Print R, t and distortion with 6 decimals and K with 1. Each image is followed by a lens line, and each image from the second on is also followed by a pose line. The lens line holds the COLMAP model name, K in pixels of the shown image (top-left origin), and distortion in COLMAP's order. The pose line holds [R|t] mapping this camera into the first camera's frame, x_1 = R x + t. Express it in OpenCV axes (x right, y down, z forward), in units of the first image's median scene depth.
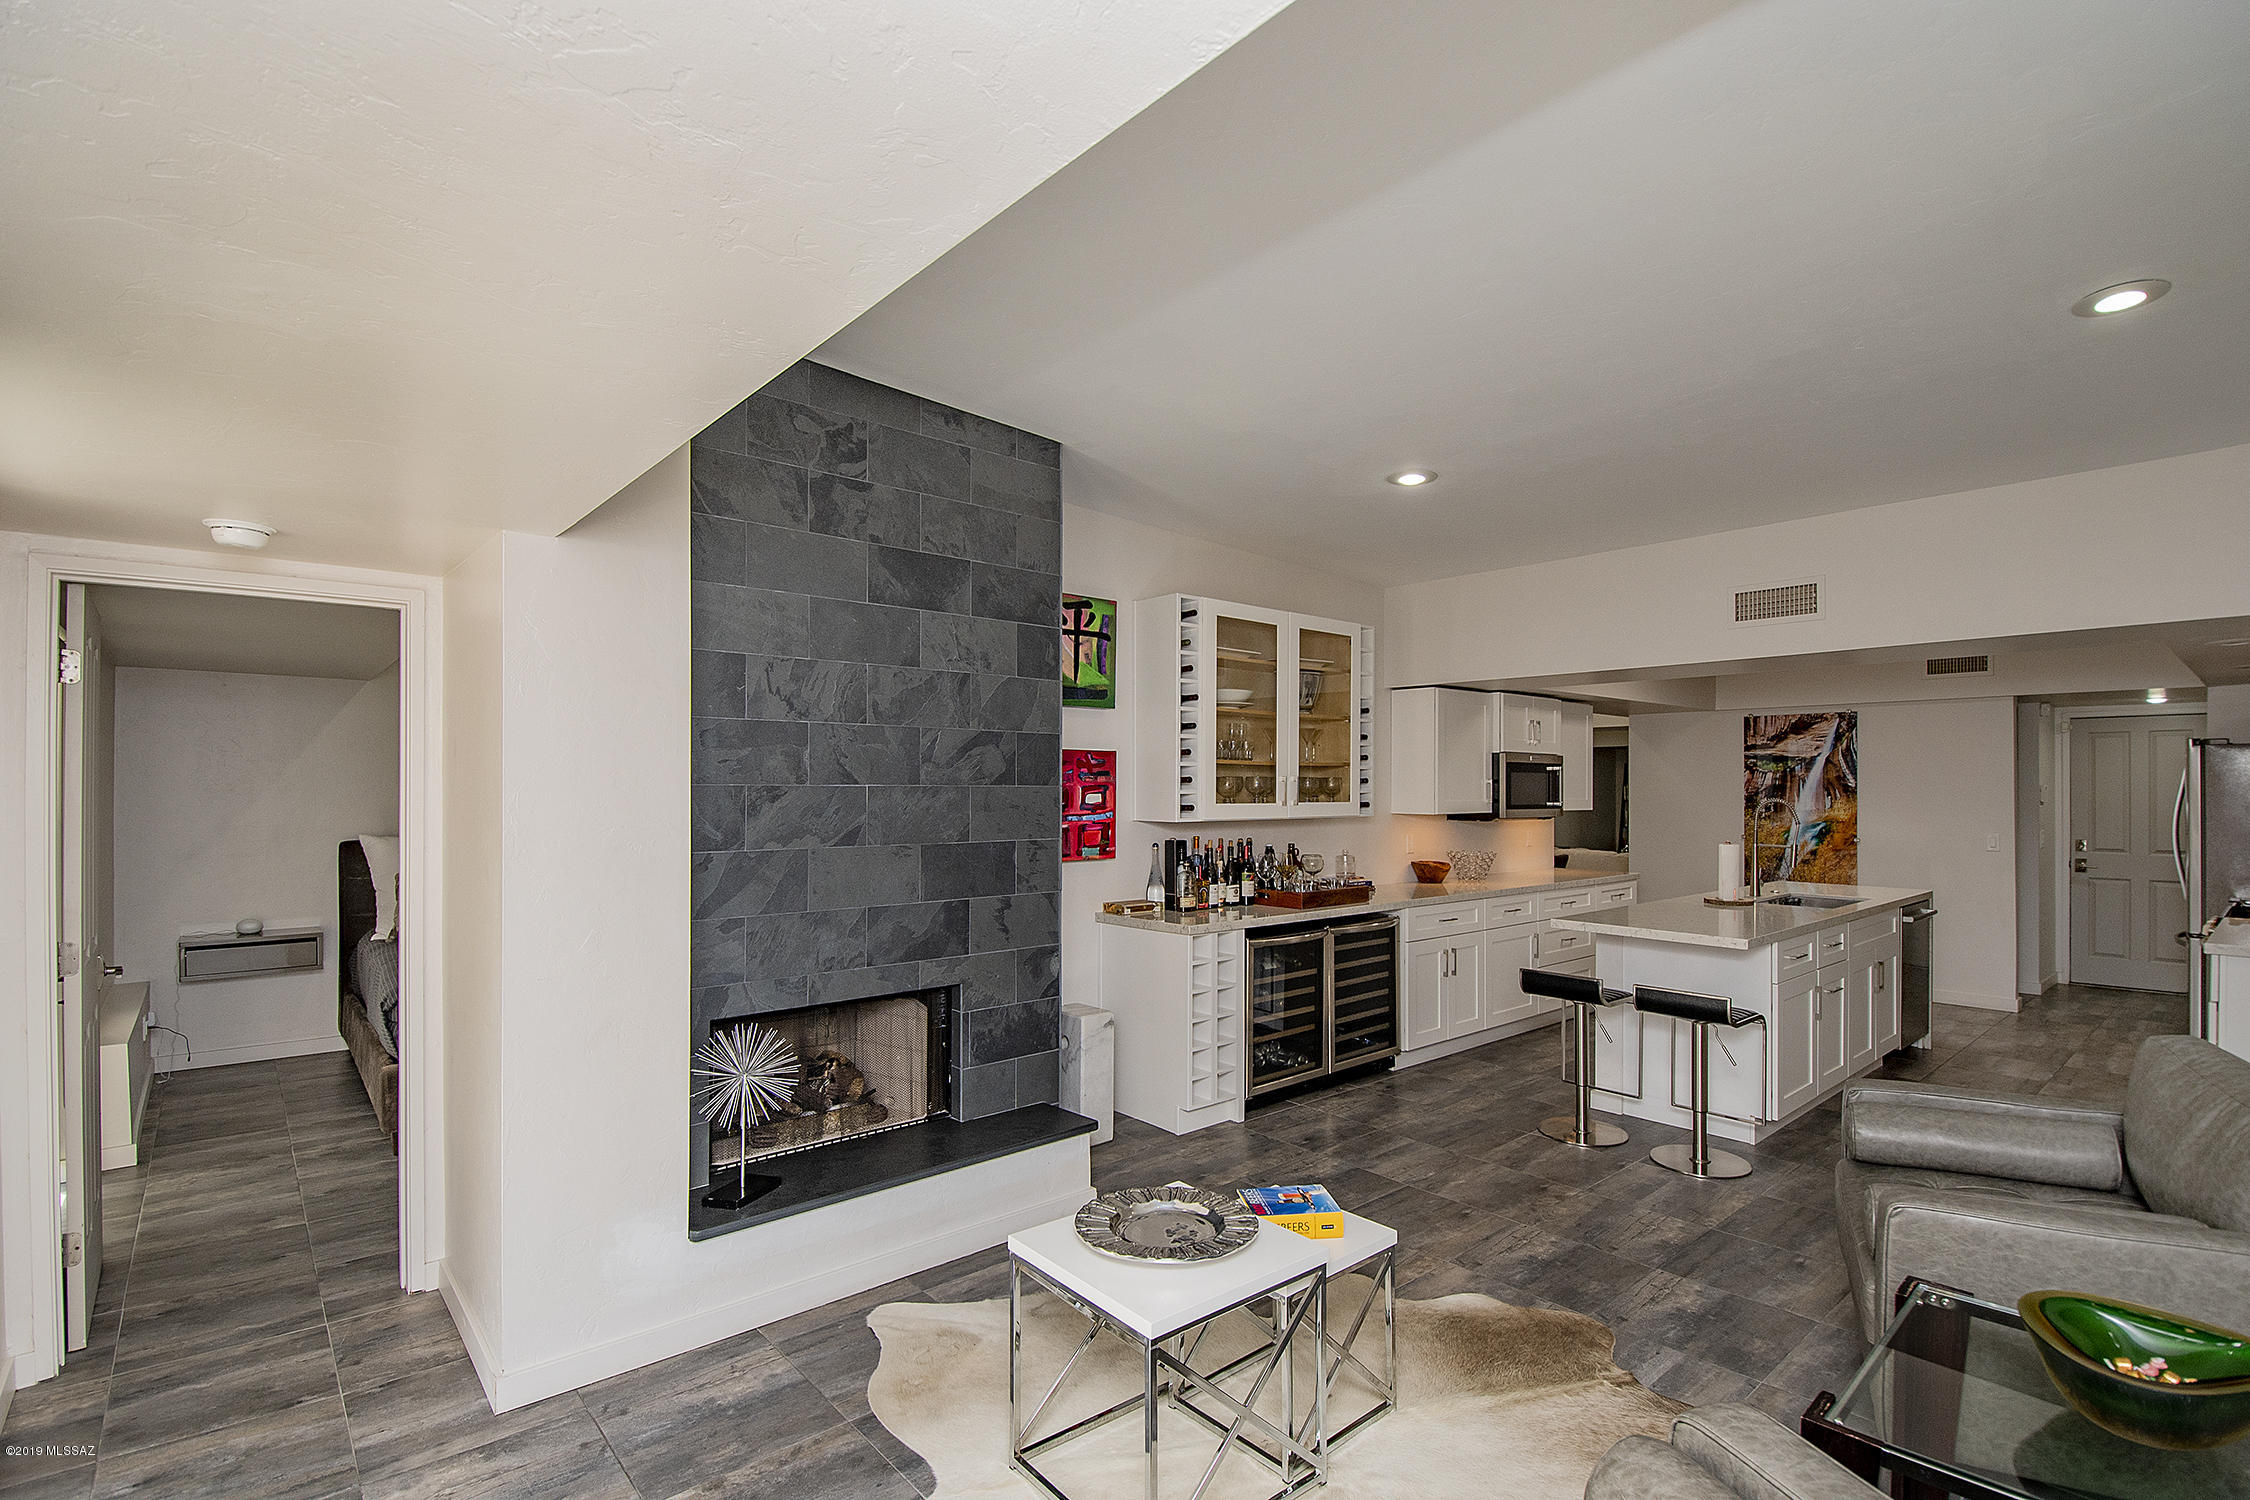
lens RADIAL K [[1044.1, 0, 1137.8], [0, 1044.1, 806.0], [0, 0, 1]] dist [0.016924, -0.019622]
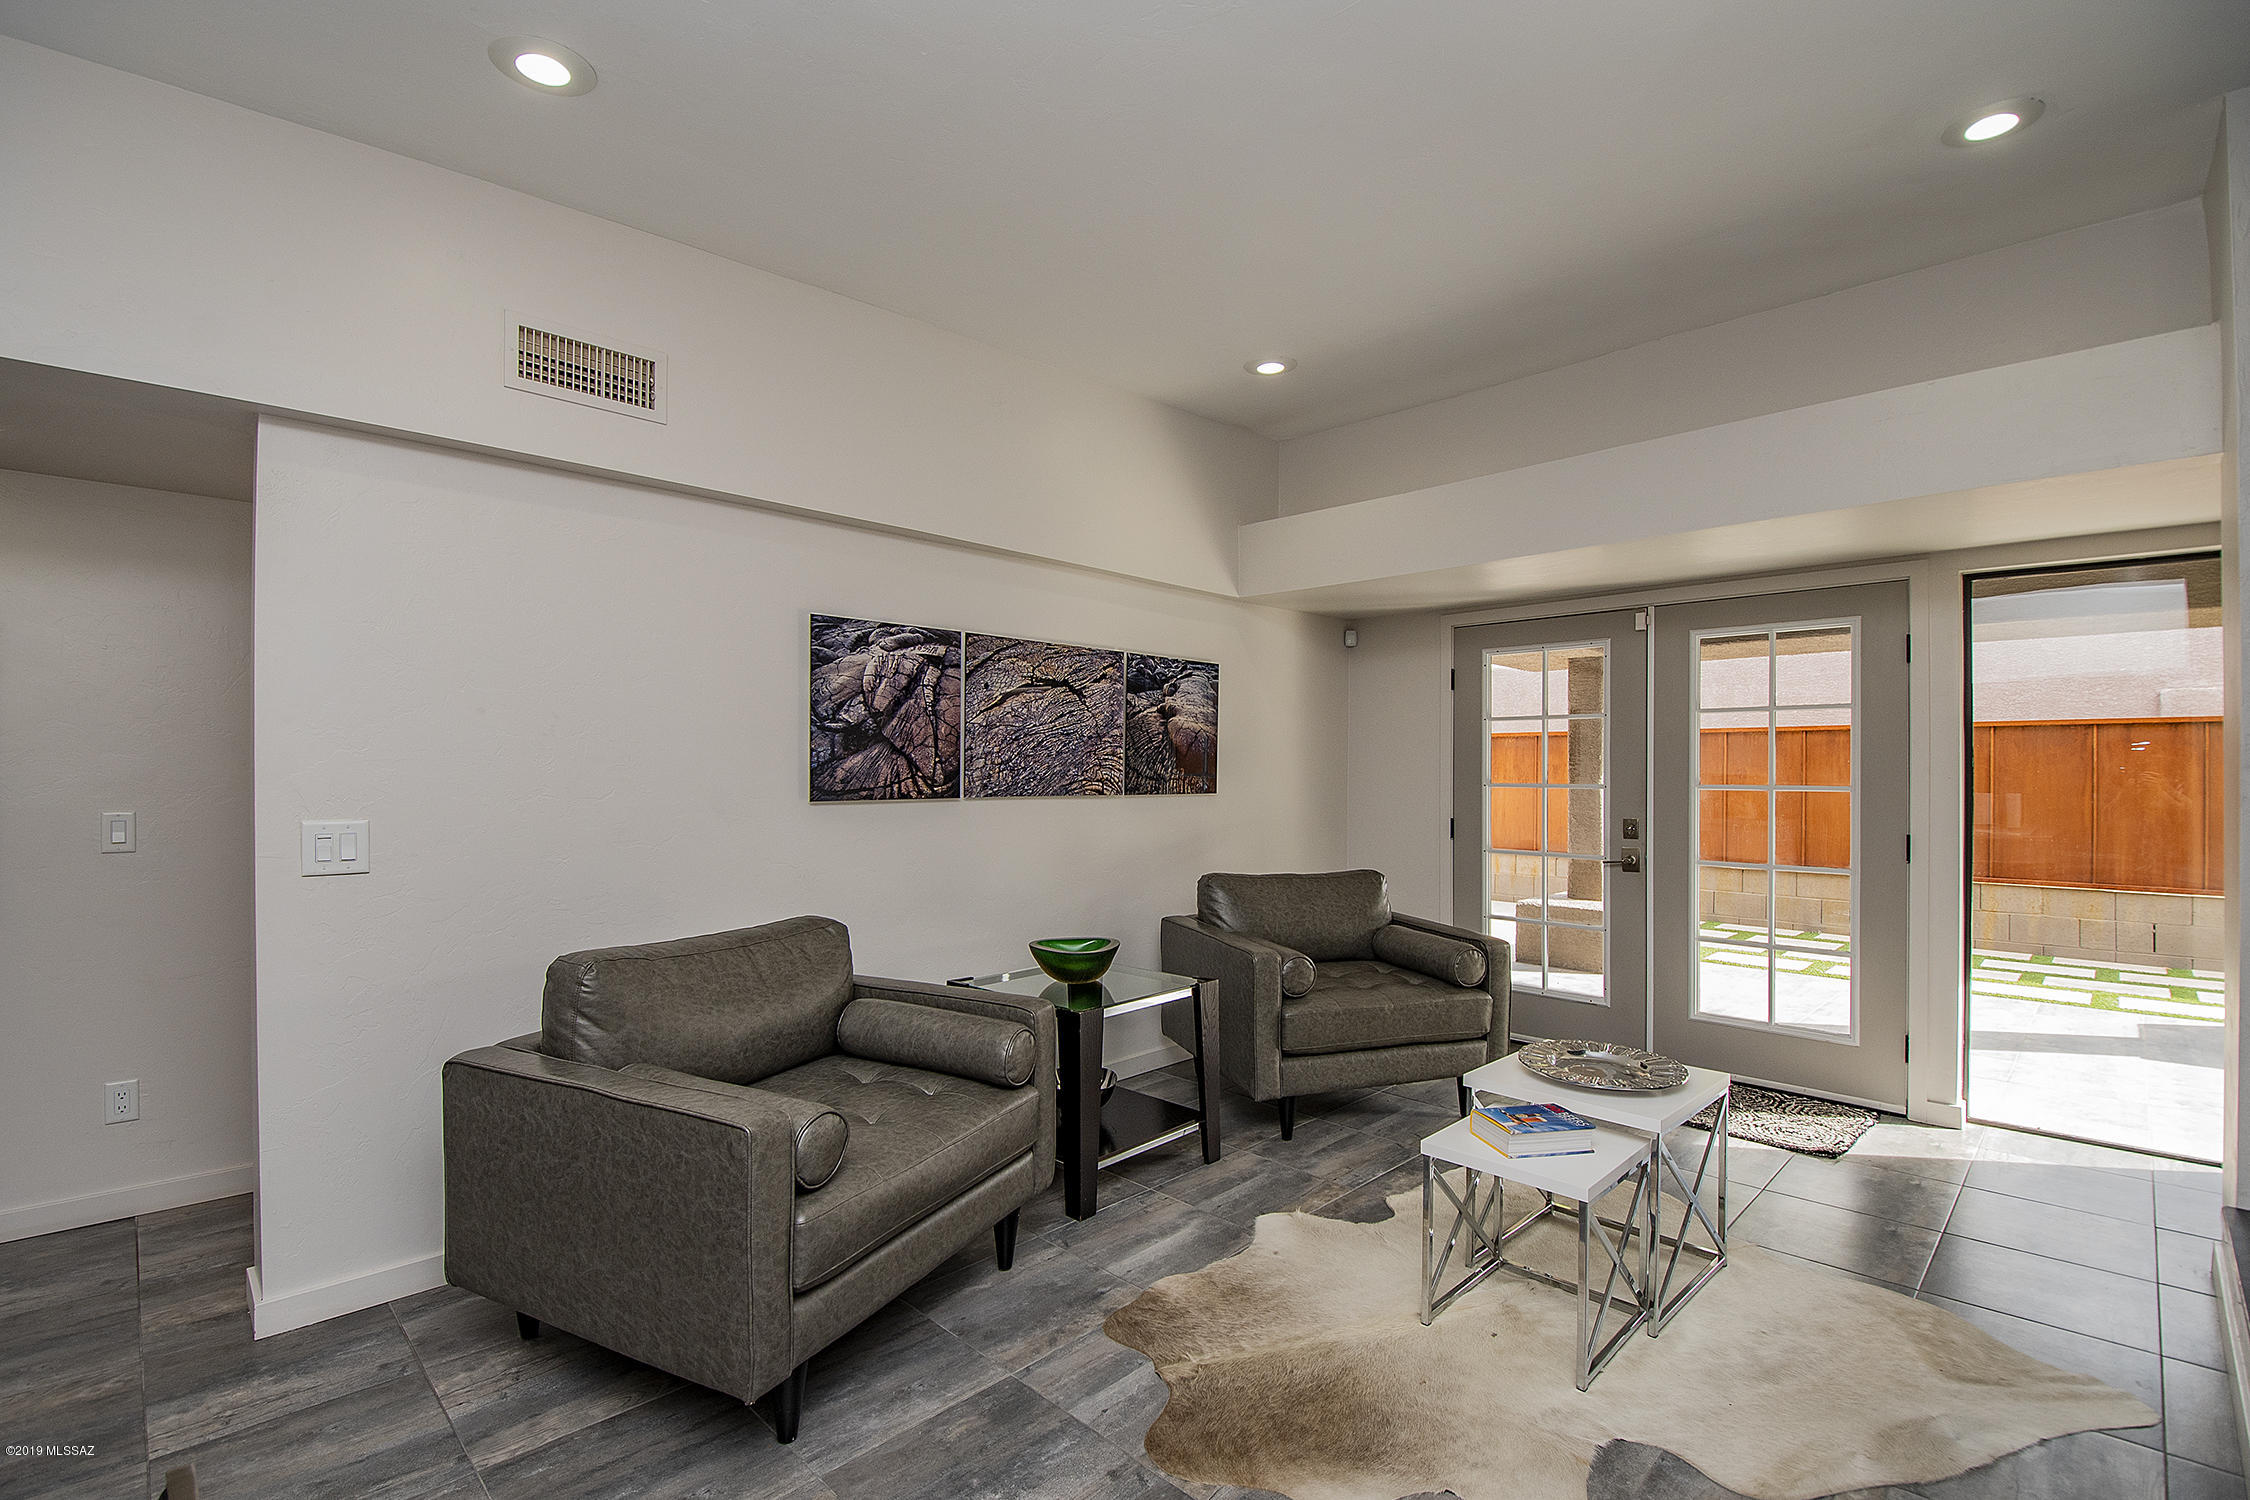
lens RADIAL K [[1004.0, 0, 1140.5], [0, 1004.0, 772.4], [0, 0, 1]] dist [0.002177, -0.009892]
pose [[-0.996990, -0.003761, -0.077435, 0.308549], [-0.005366, 0.999775, 0.020521, 0.022061], [0.077341, 0.020875, -0.996786, 1.008881]]
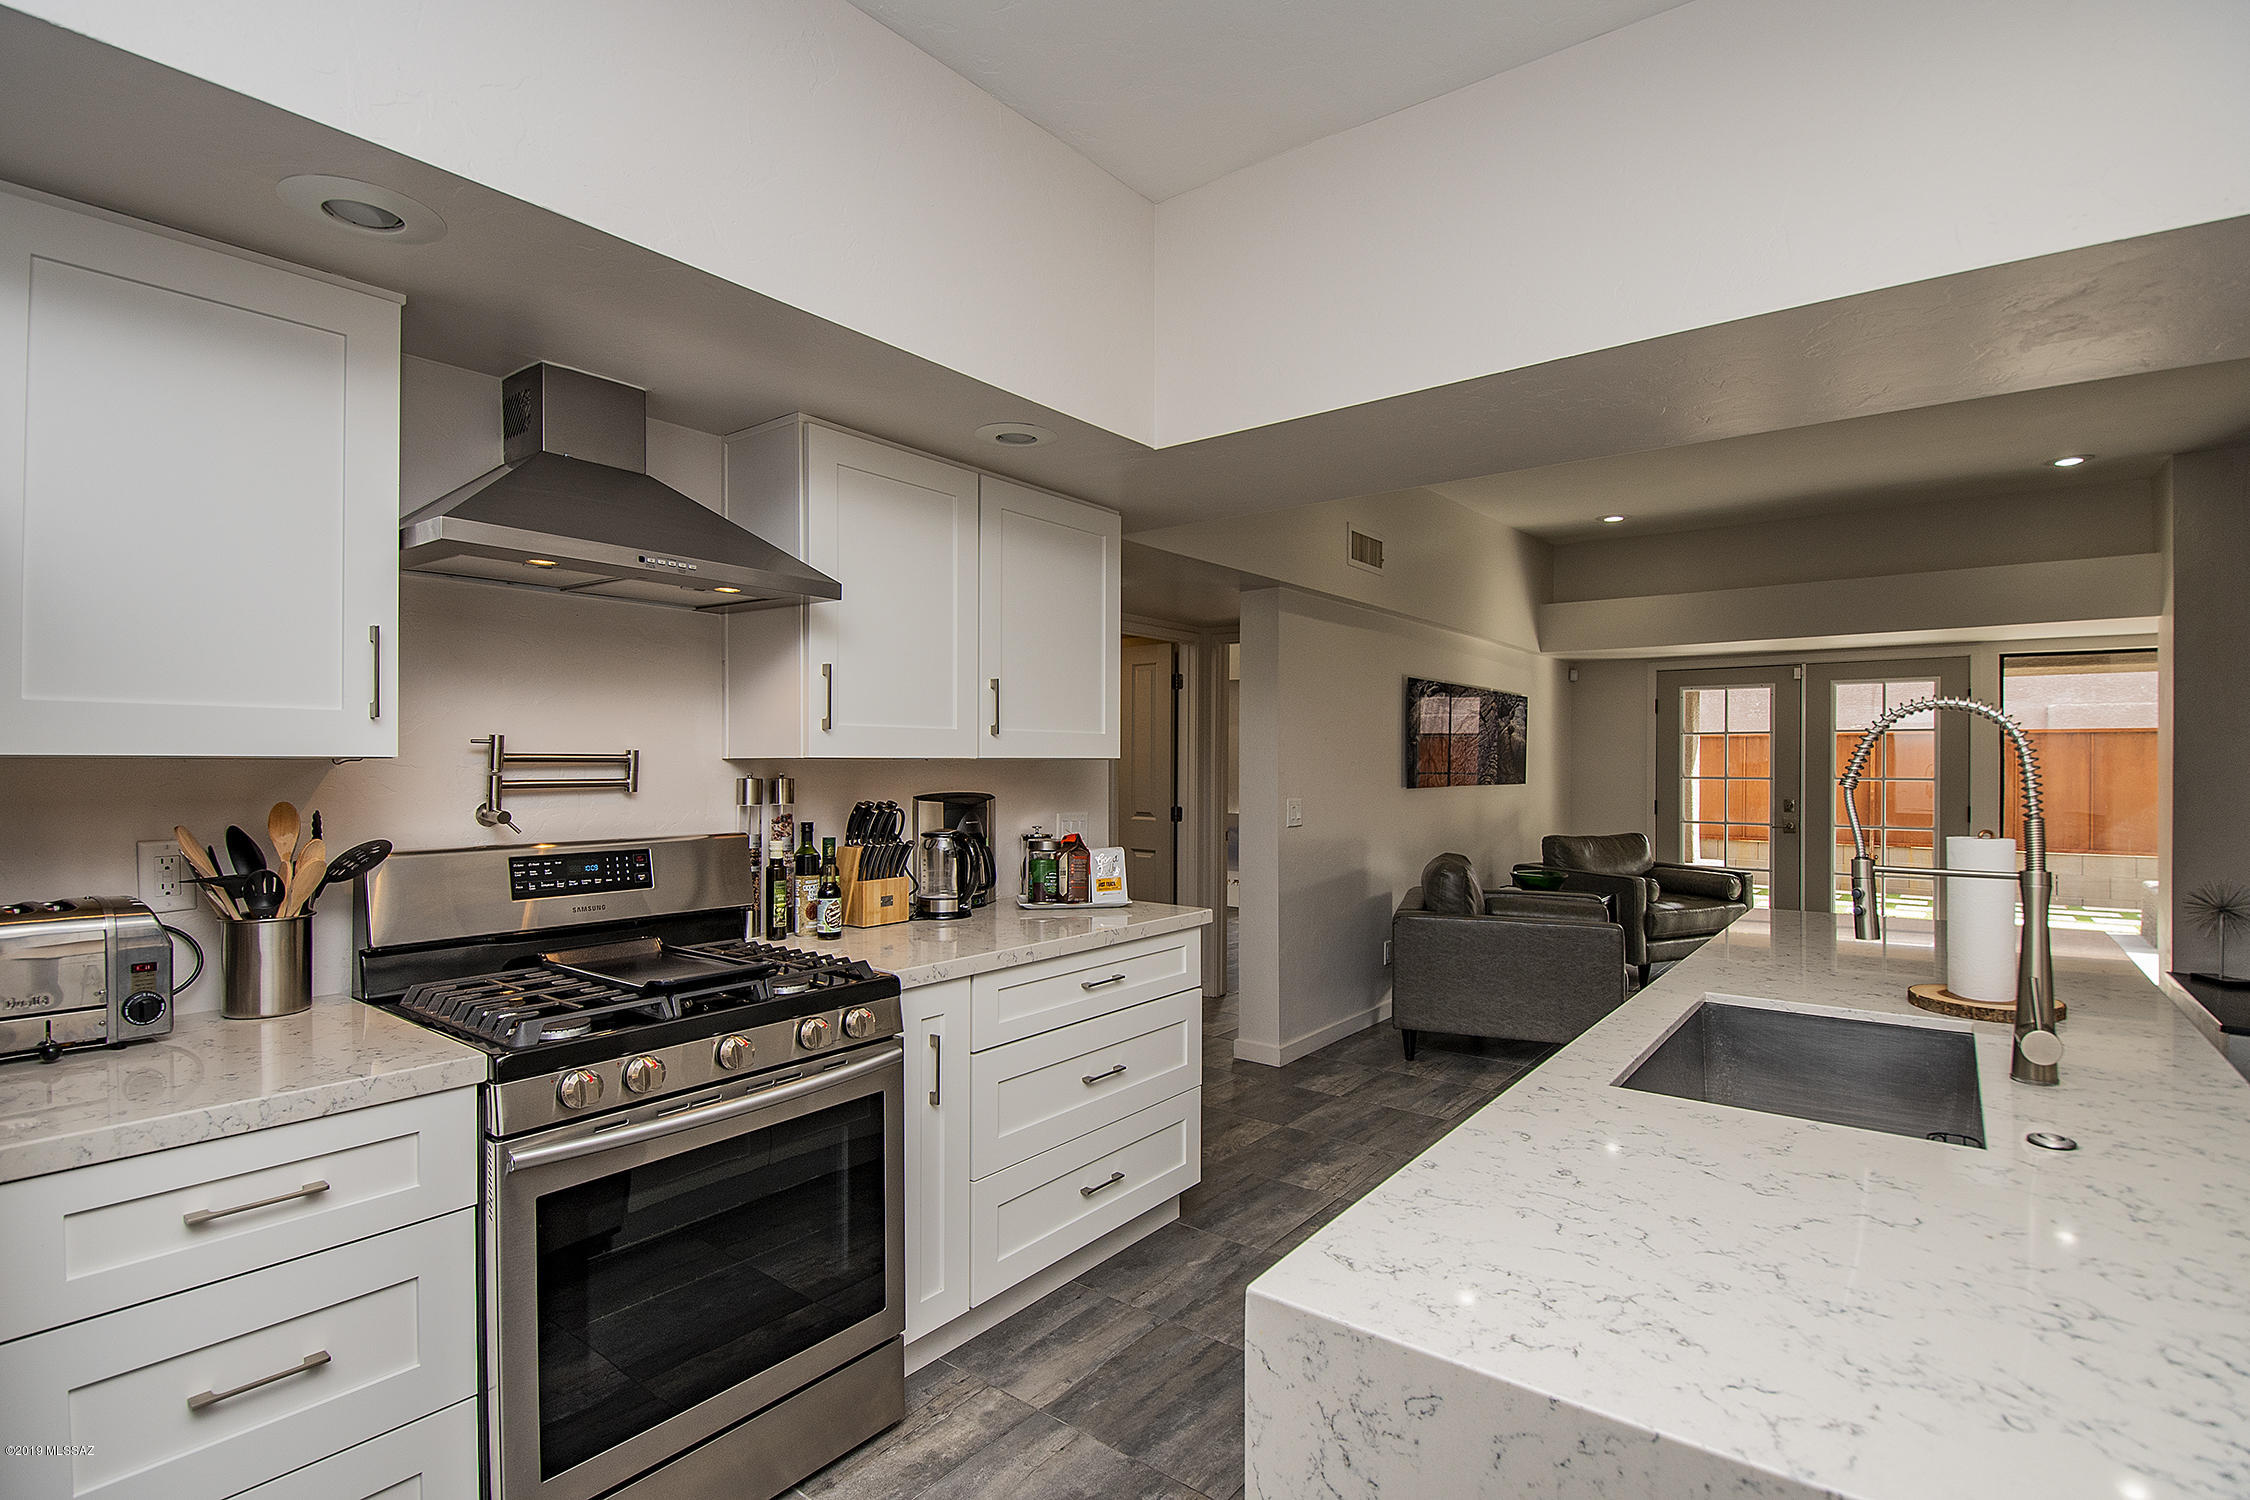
lens RADIAL K [[1055.1, 0, 1152.5], [0, 1055.1, 765.3], [0, 0, 1]] dist [0.008344, -0.018020]
pose [[-0.979365, -0.002801, -0.202078, 0.997150], [-0.007104, 0.999763, 0.020569, 0.007954], [0.201973, 0.021580, -0.979153, 1.427169]]
